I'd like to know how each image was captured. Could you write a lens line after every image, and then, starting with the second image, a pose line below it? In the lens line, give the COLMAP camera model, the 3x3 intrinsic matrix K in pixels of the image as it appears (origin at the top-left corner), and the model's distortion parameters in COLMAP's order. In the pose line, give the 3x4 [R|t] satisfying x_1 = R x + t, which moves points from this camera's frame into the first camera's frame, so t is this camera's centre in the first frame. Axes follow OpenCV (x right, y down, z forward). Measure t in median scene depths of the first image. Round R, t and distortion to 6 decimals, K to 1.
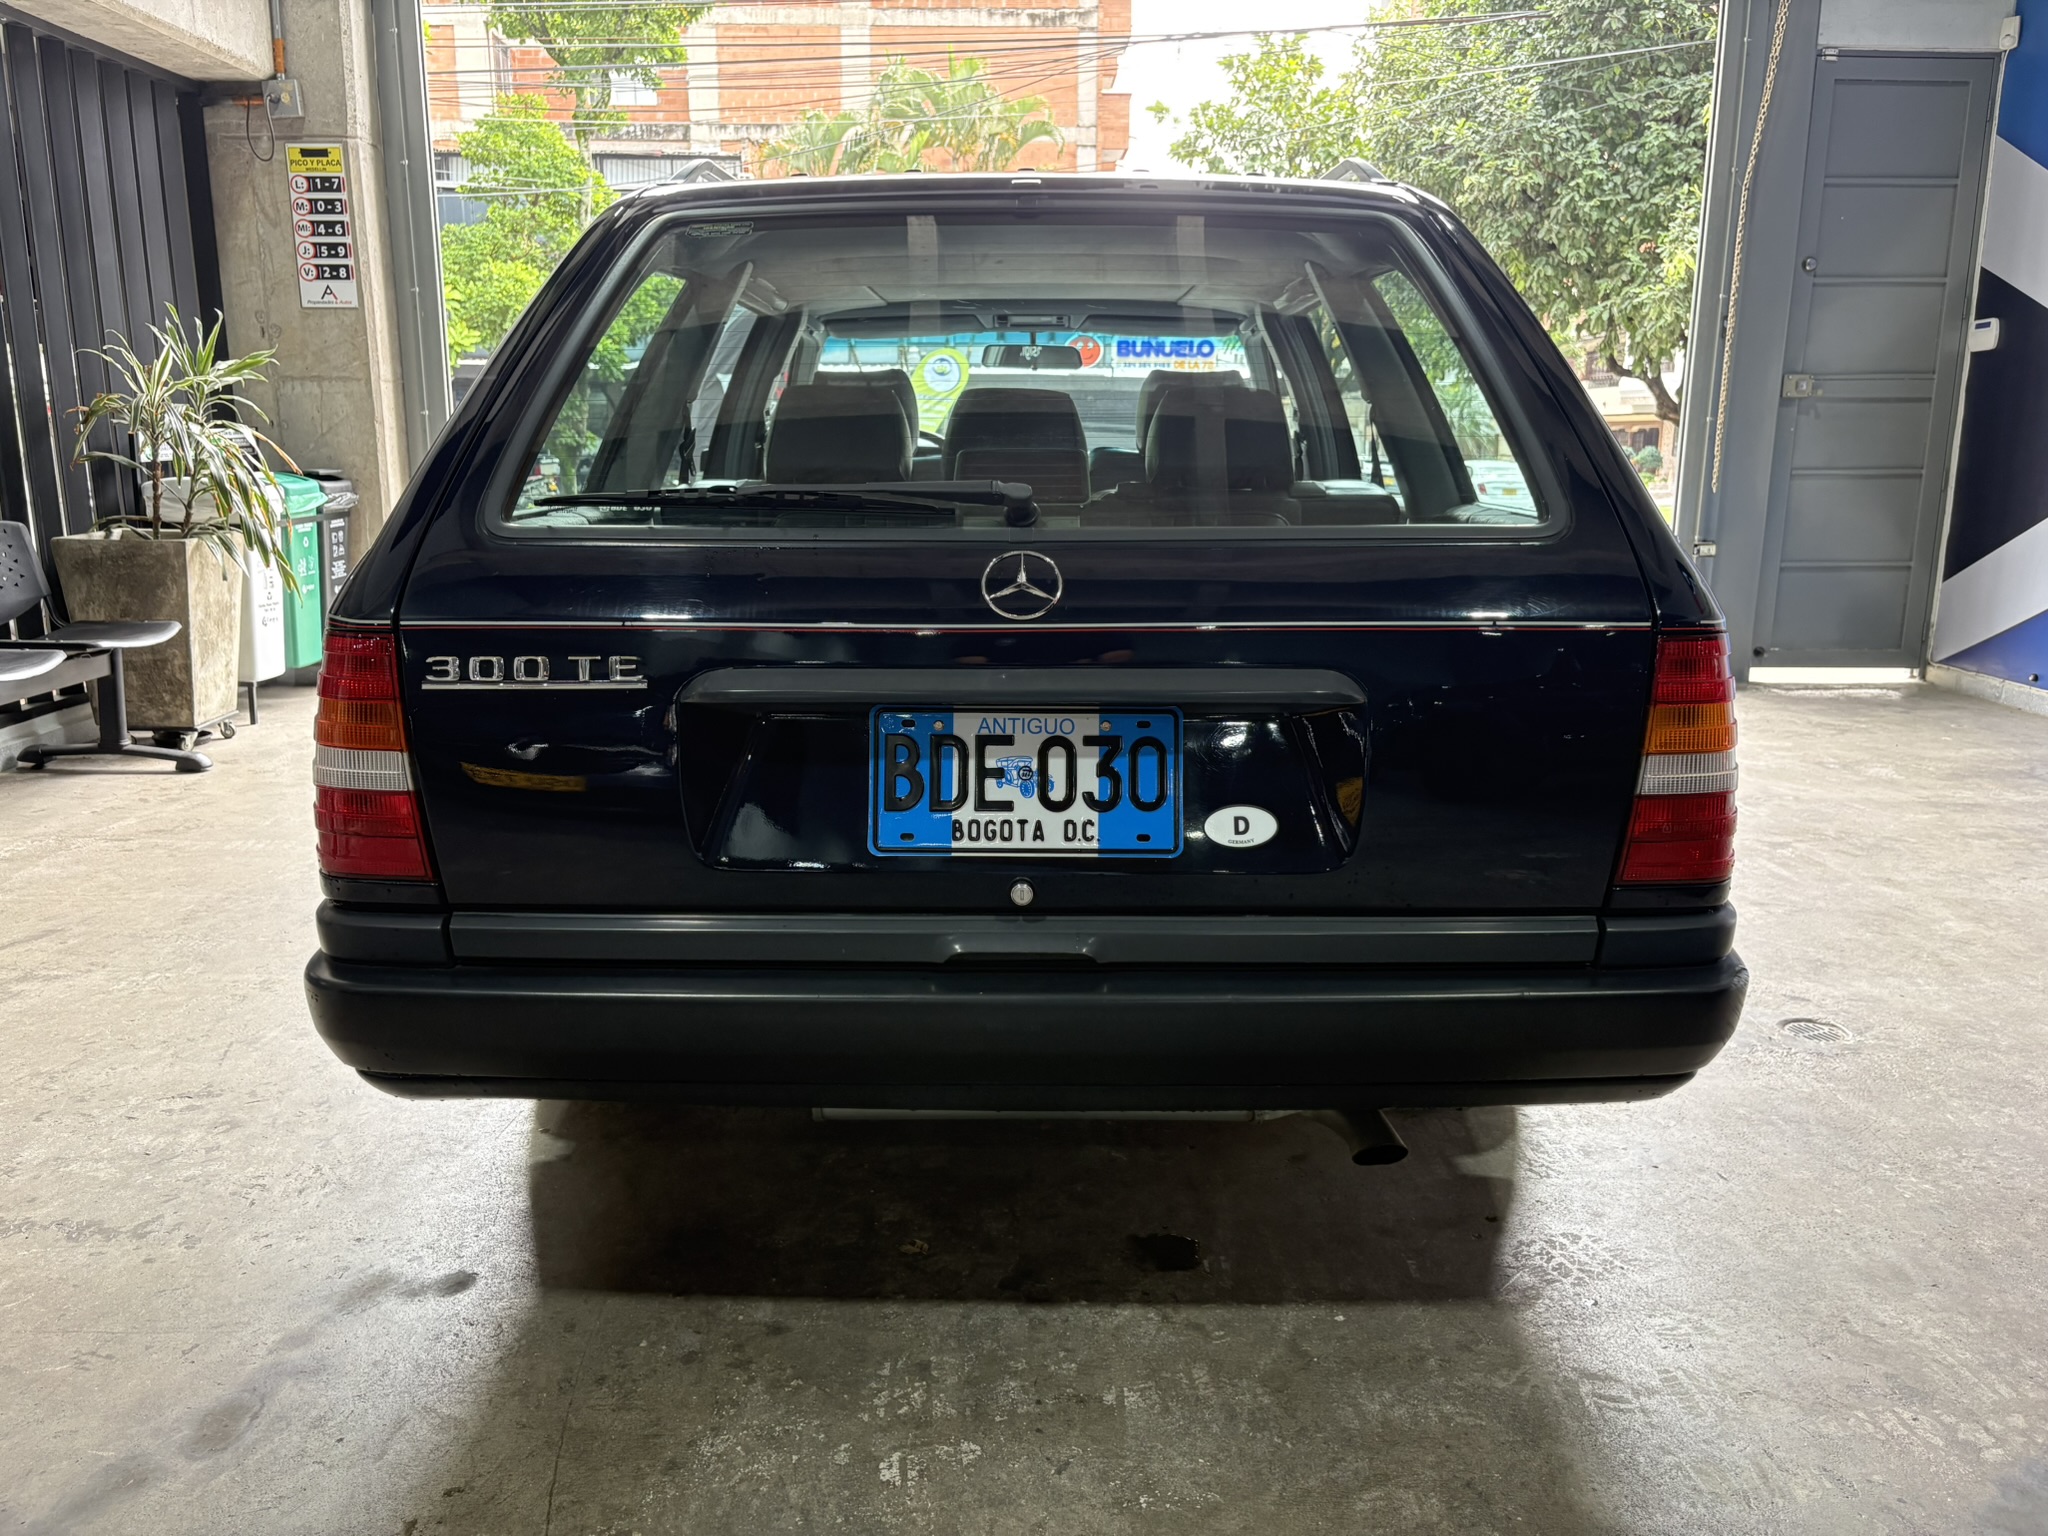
lens RADIAL K [[1554.5, 0, 1032.6], [0, 1554.5, 767.1], [0, 0, 1]] dist [0.067341, -0.079825]
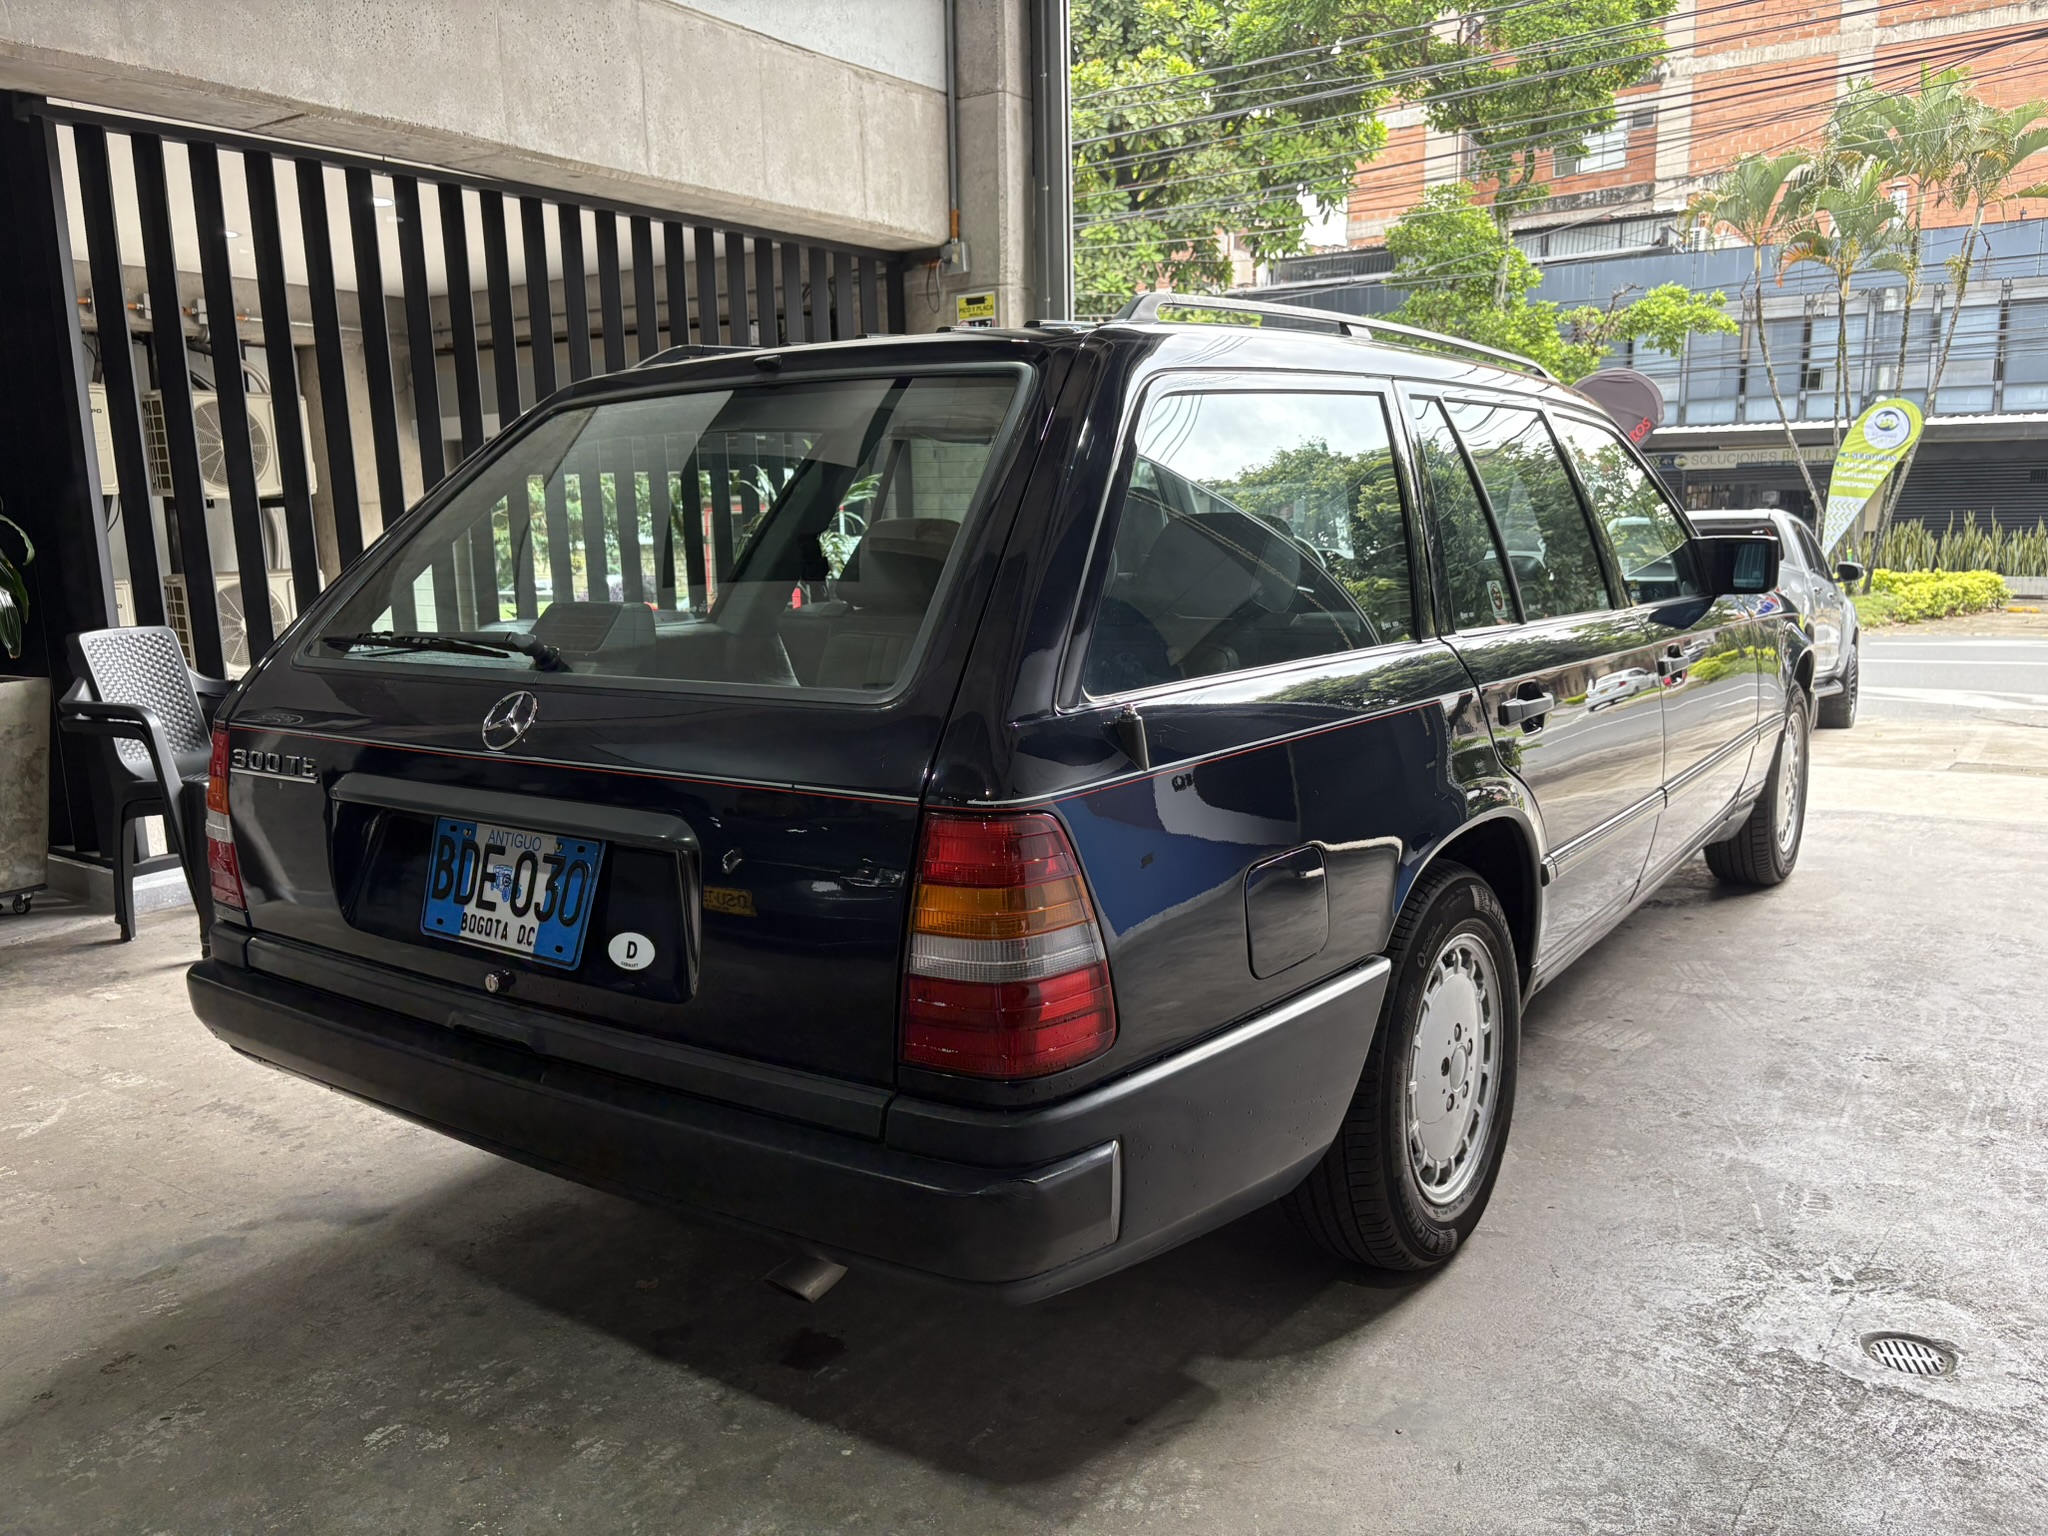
lens RADIAL K [[1540.7, 0, 1052.7], [0, 1540.7, 776.8], [0, 0, 1]] dist [0.099288, -0.114663]
pose [[0.827663, 0.079622, -0.555549, 0.295213], [-0.098048, 0.995176, -0.003443, -0.033151], [0.552595, 0.057320, 0.831476, 0.074739]]
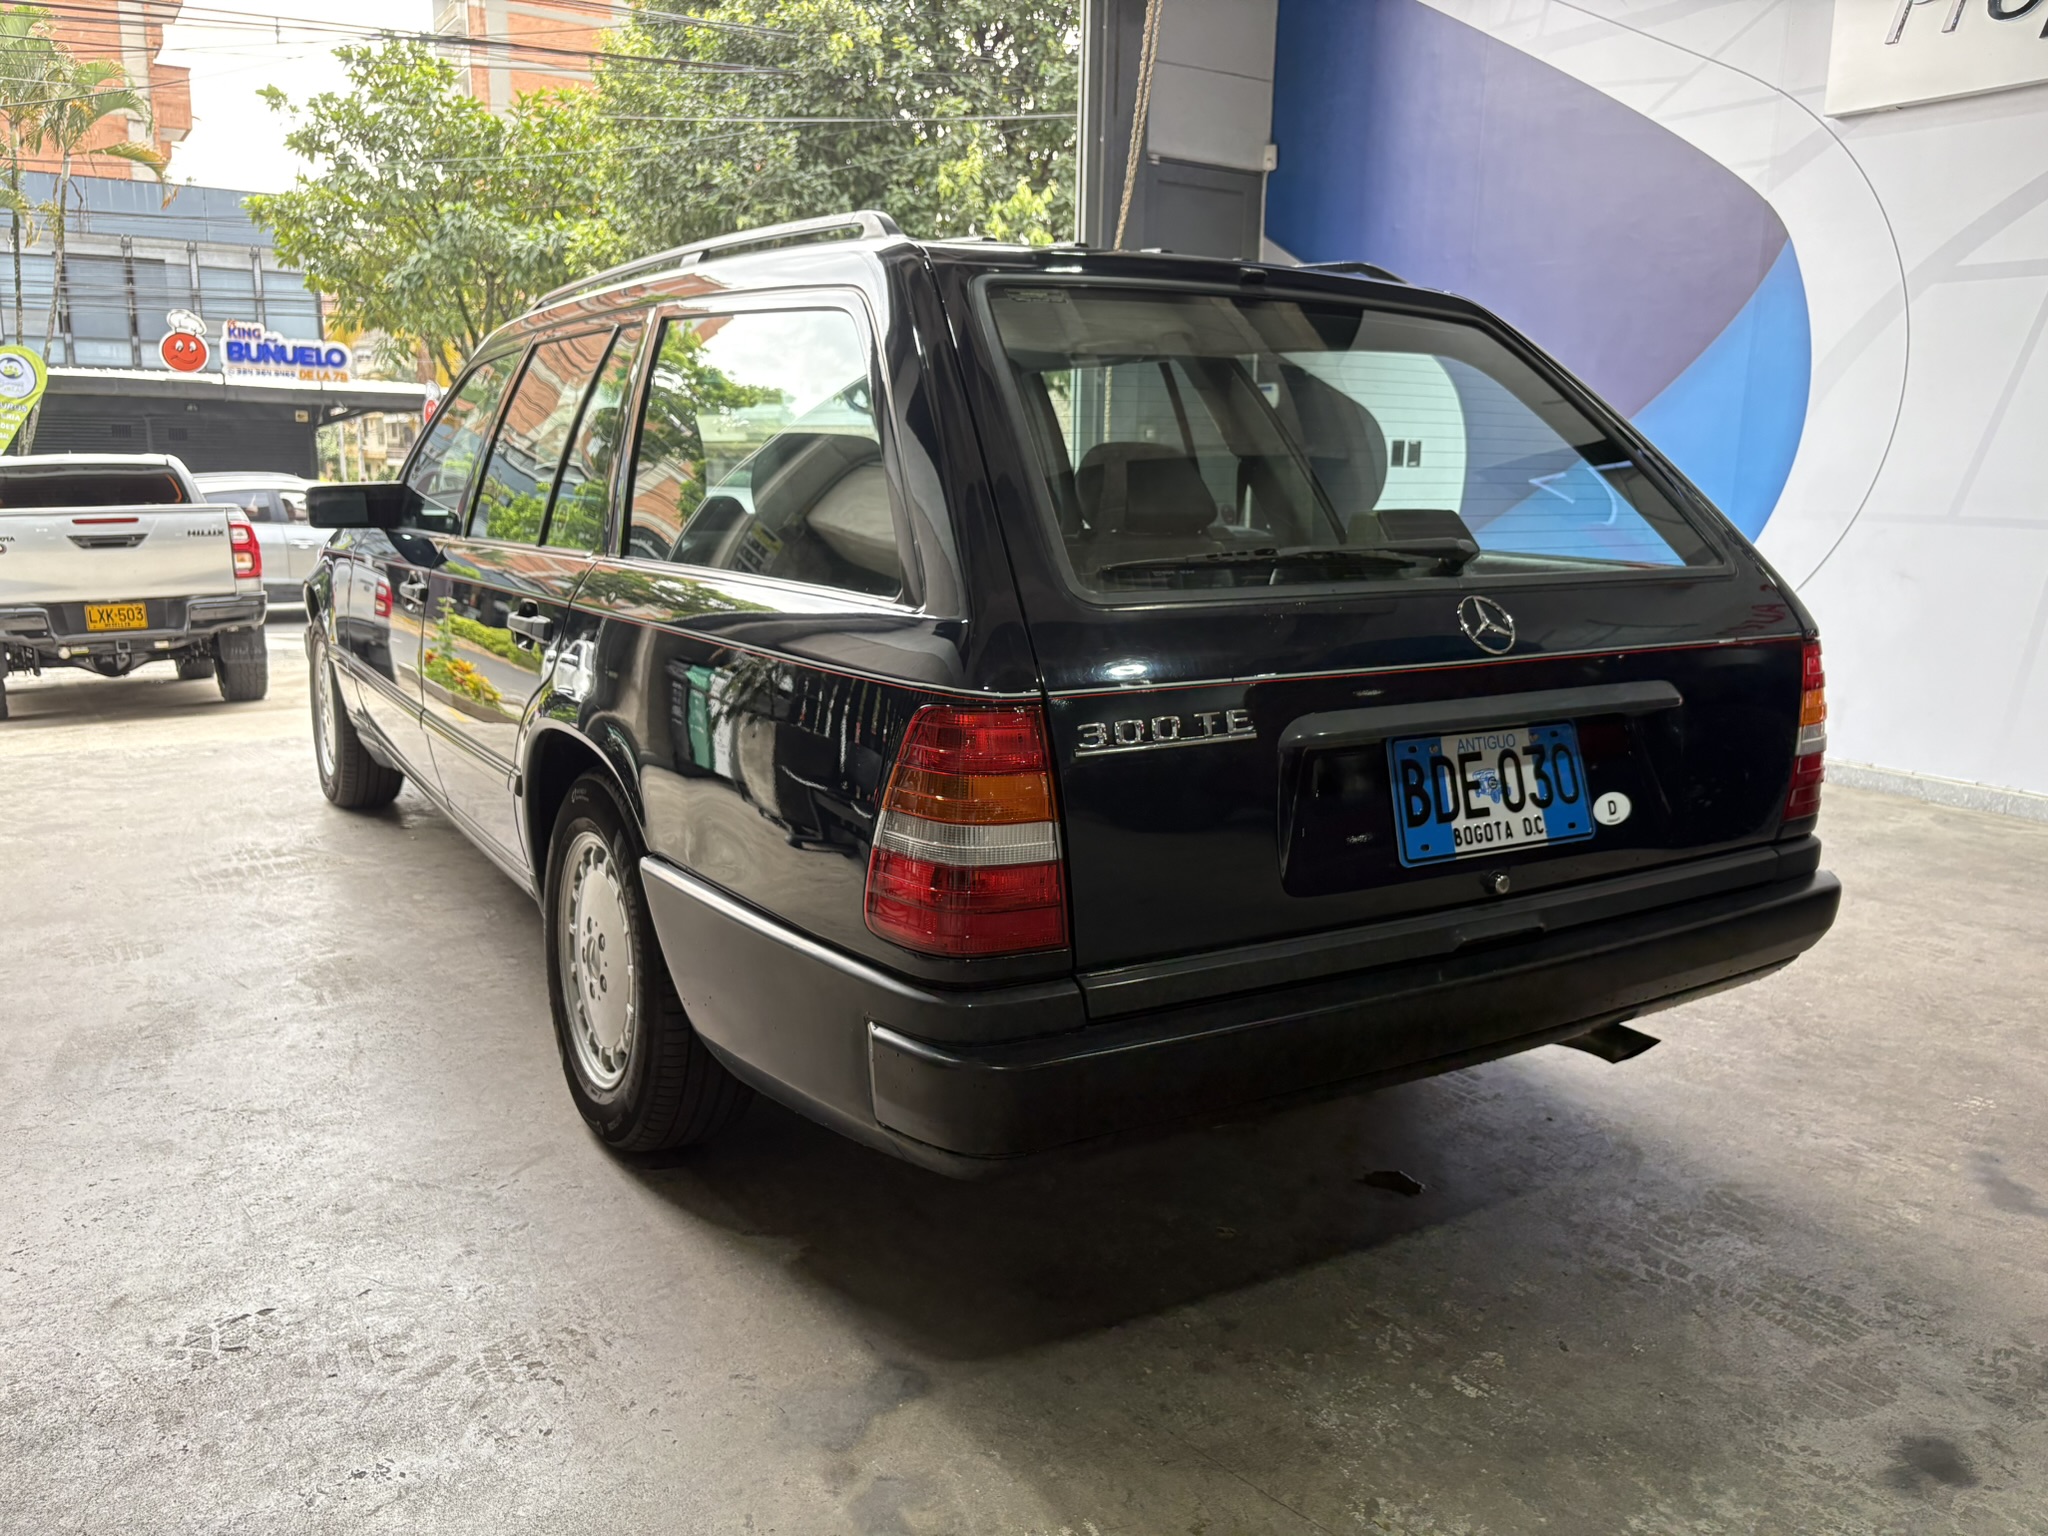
lens RADIAL K [[1554.5, 0, 1032.6], [0, 1554.5, 767.1], [0, 0, 1]] dist [0.067341, -0.079825]
pose [[0.847329, -0.090863, 0.523237, -0.279351], [0.097380, 0.995133, 0.015114, -0.018222], [-0.522063, 0.038146, 0.852053, 0.049605]]
